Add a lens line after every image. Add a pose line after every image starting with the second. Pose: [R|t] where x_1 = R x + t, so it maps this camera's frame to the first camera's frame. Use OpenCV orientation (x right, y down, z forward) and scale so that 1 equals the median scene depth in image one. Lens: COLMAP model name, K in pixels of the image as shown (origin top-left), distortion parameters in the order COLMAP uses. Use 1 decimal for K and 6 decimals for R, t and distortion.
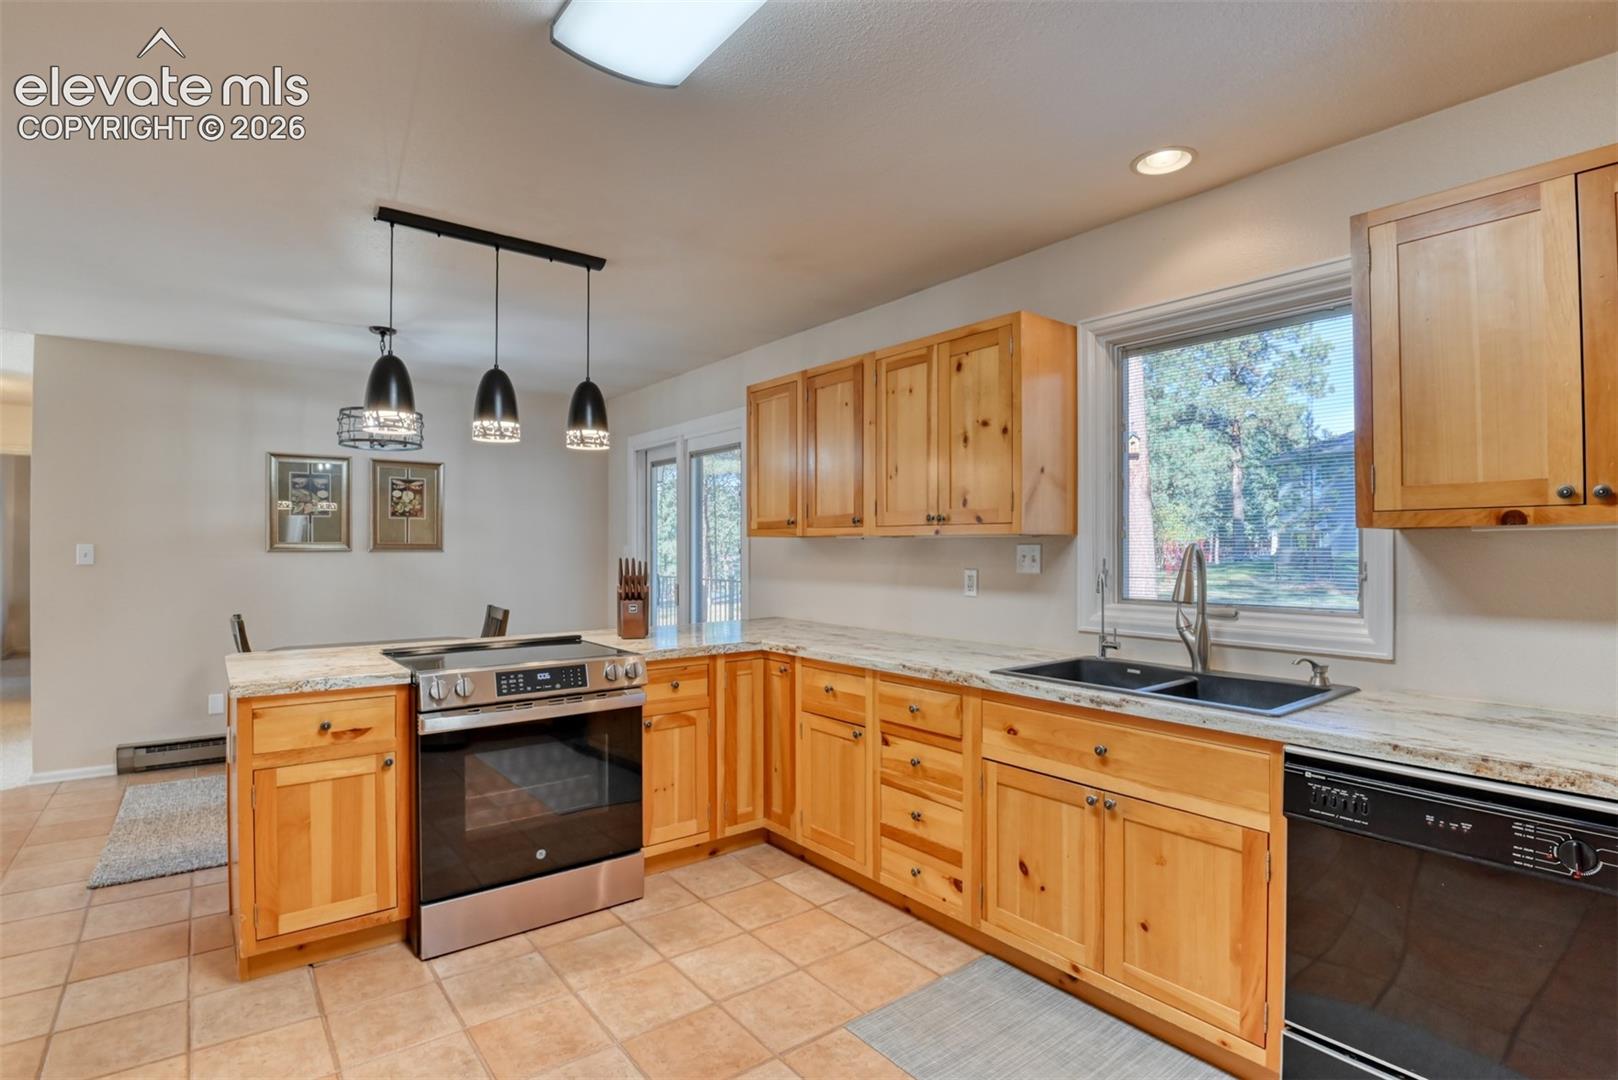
lens RADIAL K [[793.5, 0, 815.1], [0, 793.5, 542.1], [0, 0, 1]] dist [-0.027189, -0.003808]
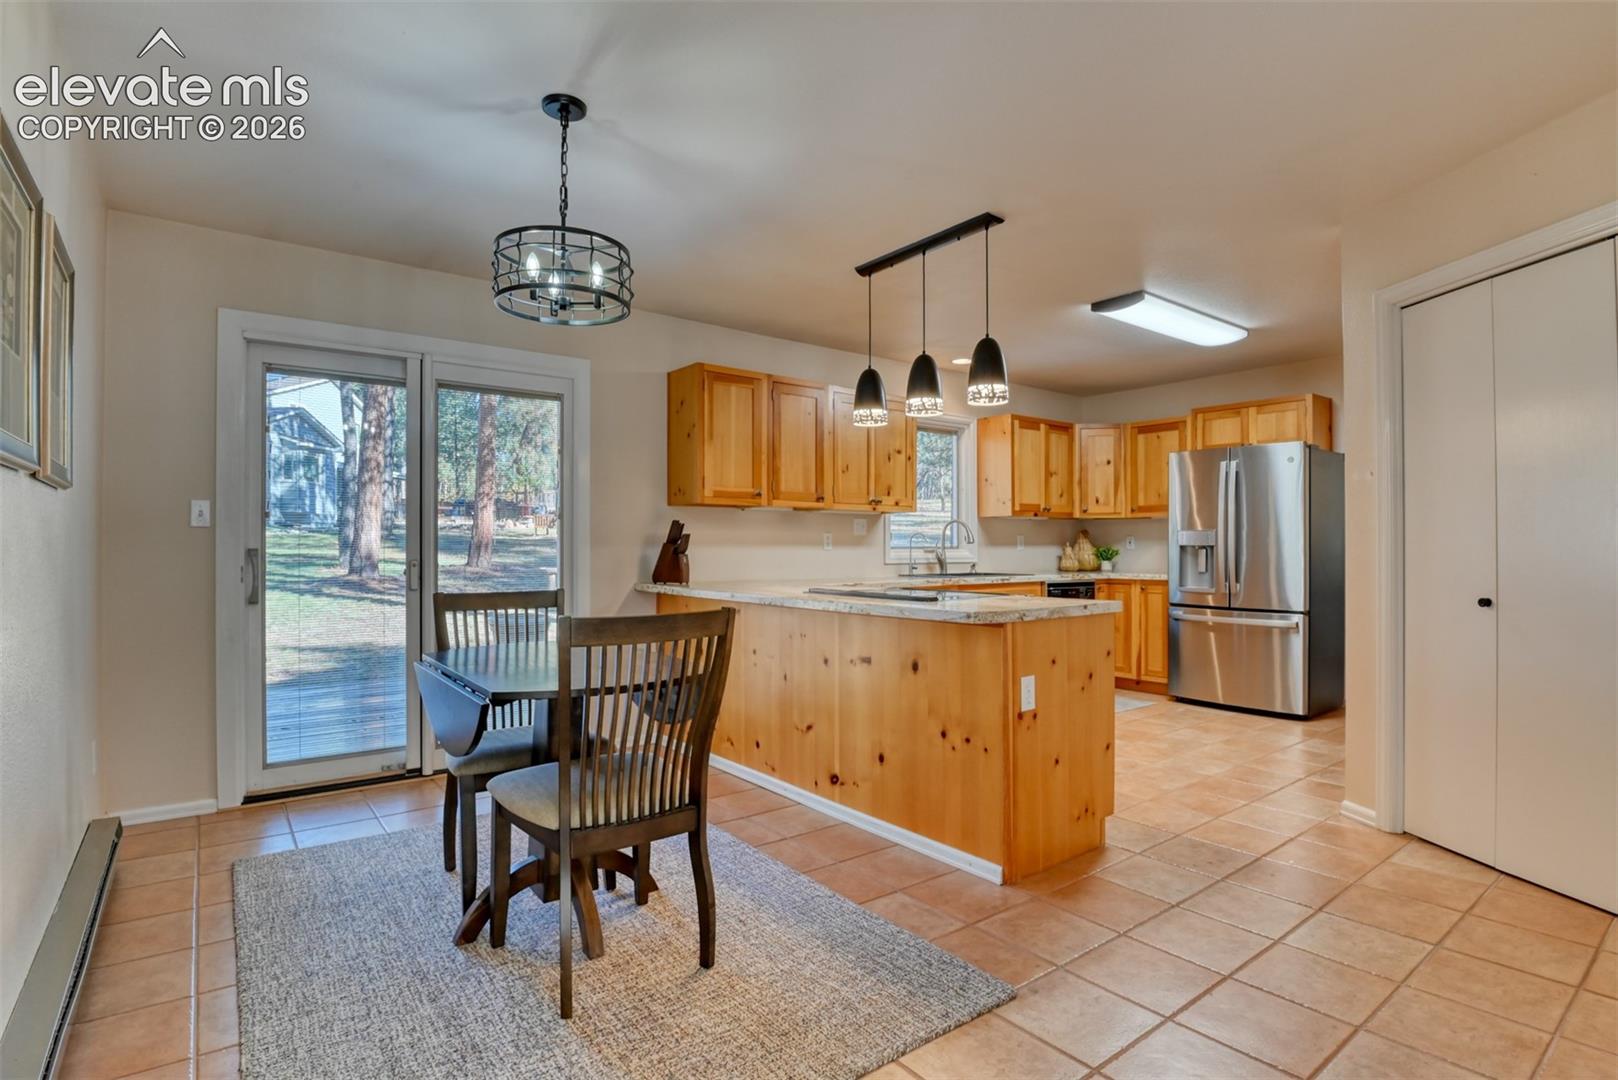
lens RADIAL K [[793.5, 0, 817.0], [0, 793.5, 546.1], [0, 0, 1]] dist [-0.027189, -0.003808]
pose [[-0.002450, 0.000945, 0.999997, -1.529345], [-0.004487, 0.999989, -0.000956, 0.068306], [-0.999987, -0.004489, -0.002445, 1.112220]]
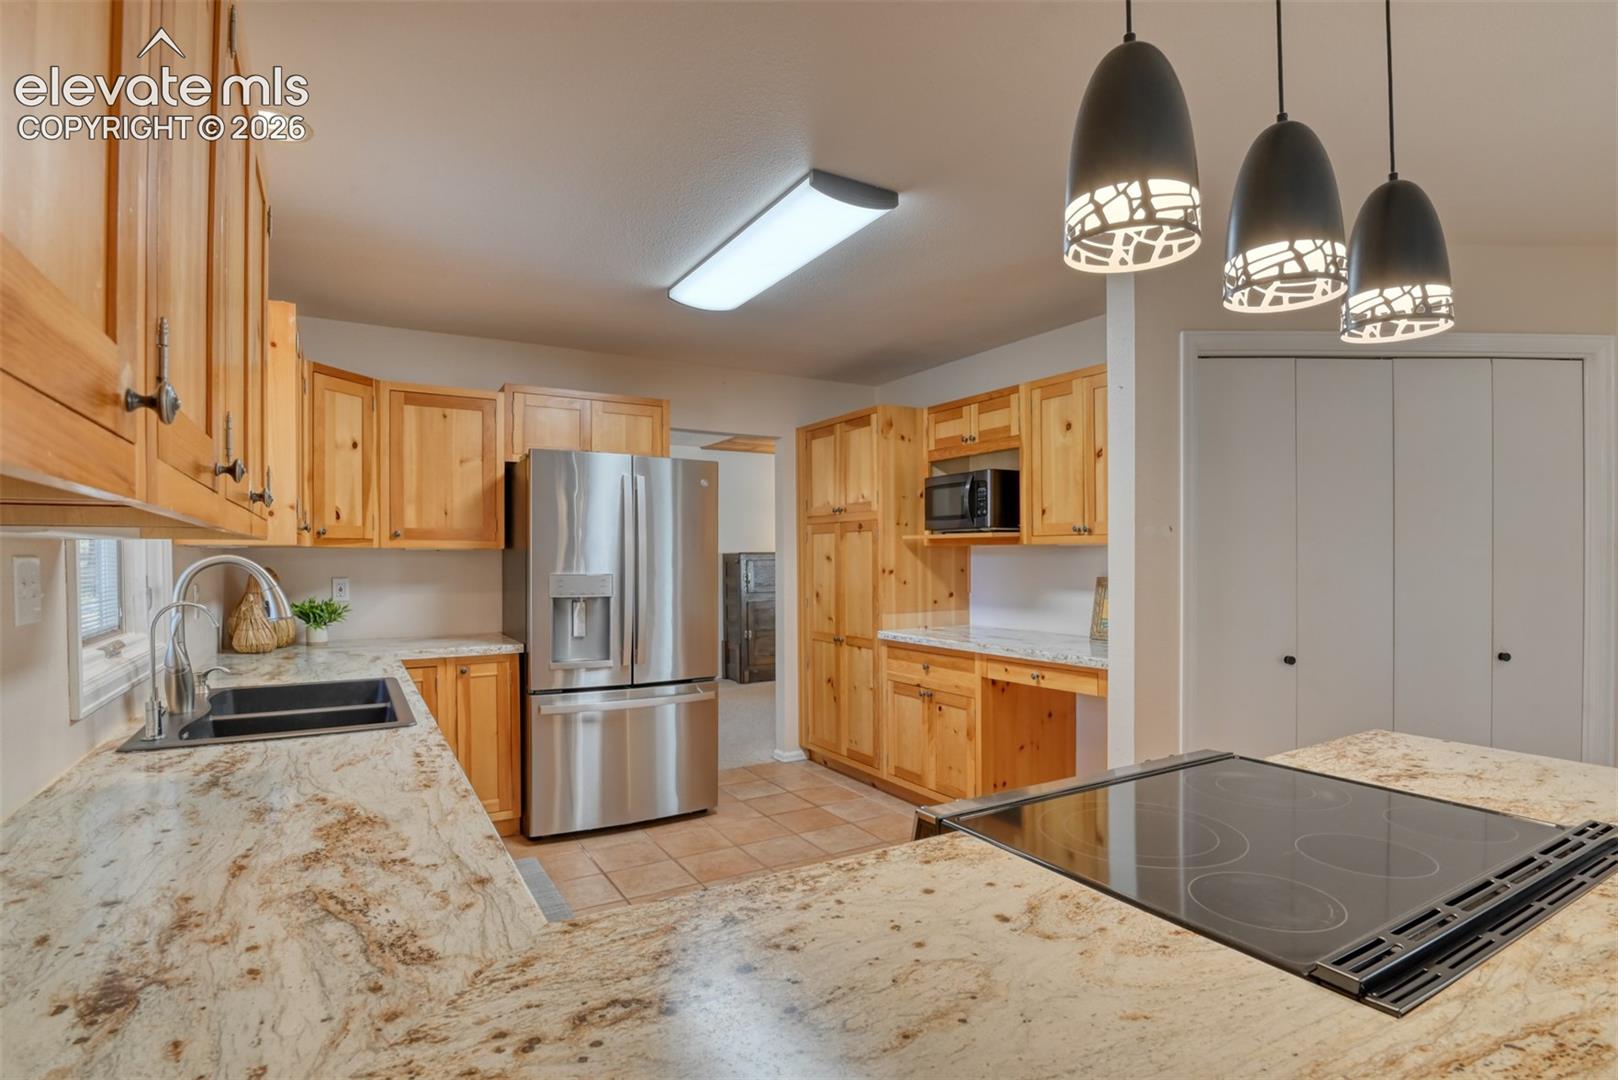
lens RADIAL K [[793.5, 0, 801.7], [0, 793.5, 556.6], [0, 0, 1]] dist [-0.027189, -0.003808]
pose [[-0.990438, 0.002219, 0.137941, -0.200012], [0.001564, 0.999987, -0.004858, 0.005750], [-0.137950, -0.004596, -0.990428, 1.372946]]
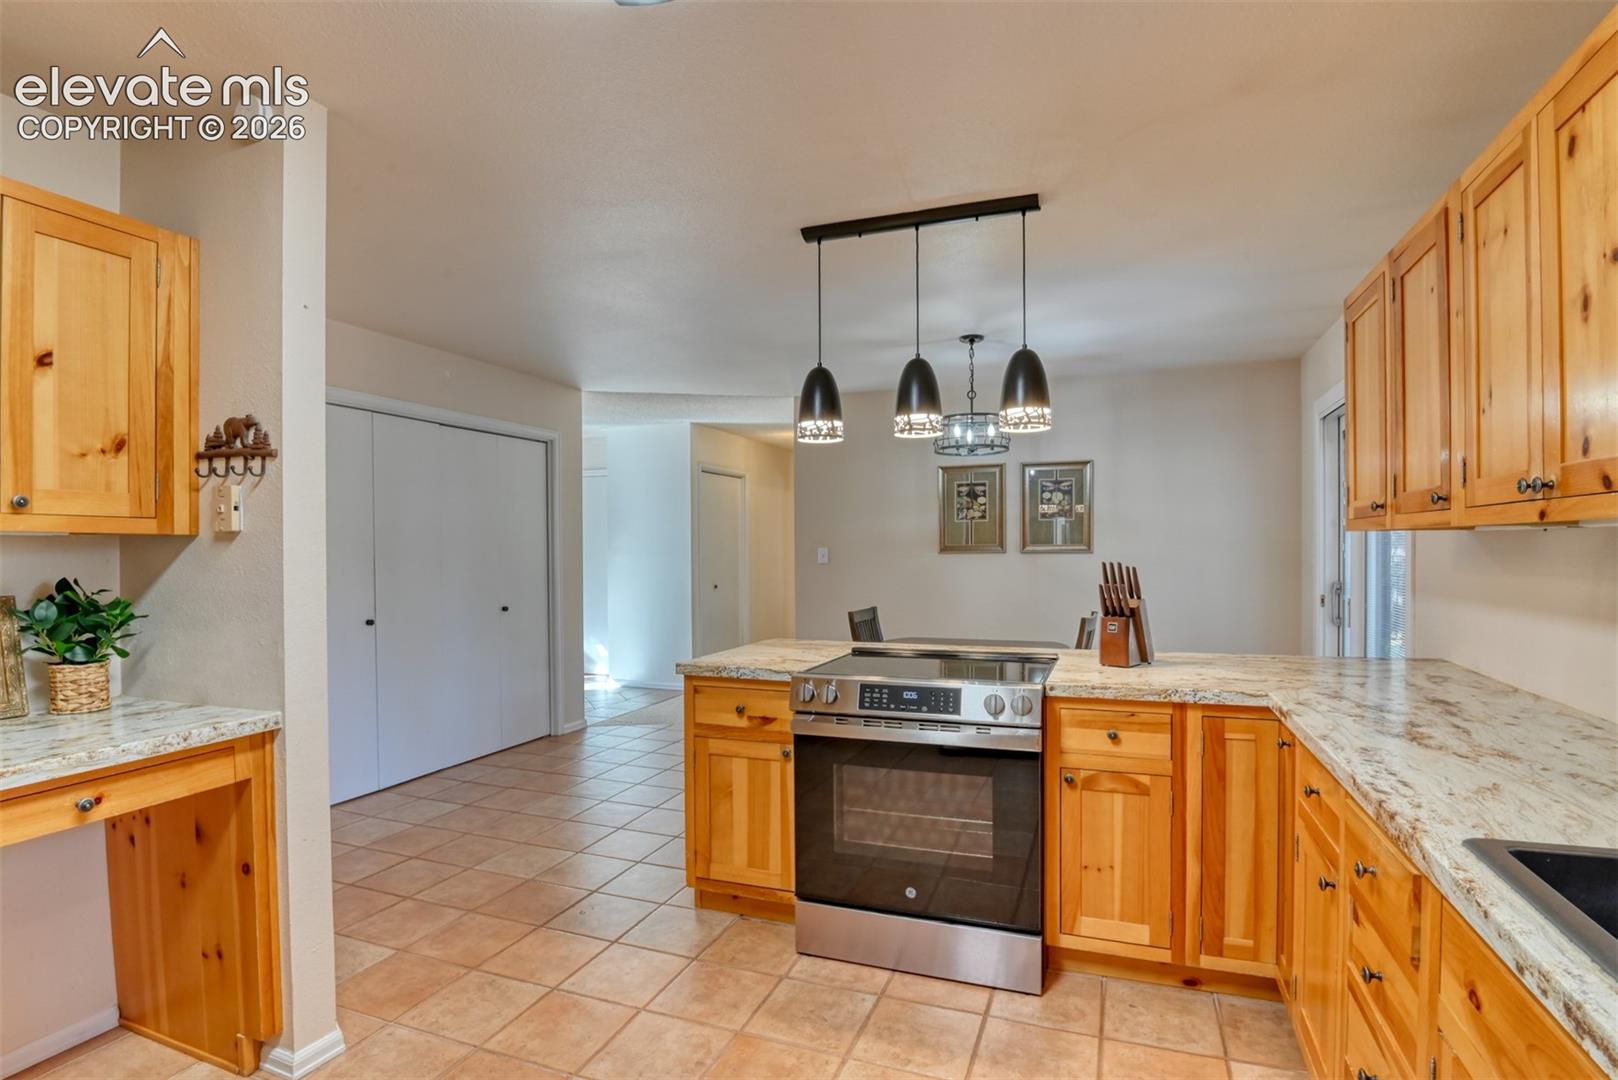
lens RADIAL K [[793.5, 0, 813.2], [0, 793.5, 555.6], [0, 0, 1]] dist [-0.027189, -0.003808]
pose [[0.518185, 0.002830, -0.855264, 0.320431], [0.012499, 0.999863, 0.010881, 0.001281], [0.855177, -0.016329, 0.518079, 0.394179]]
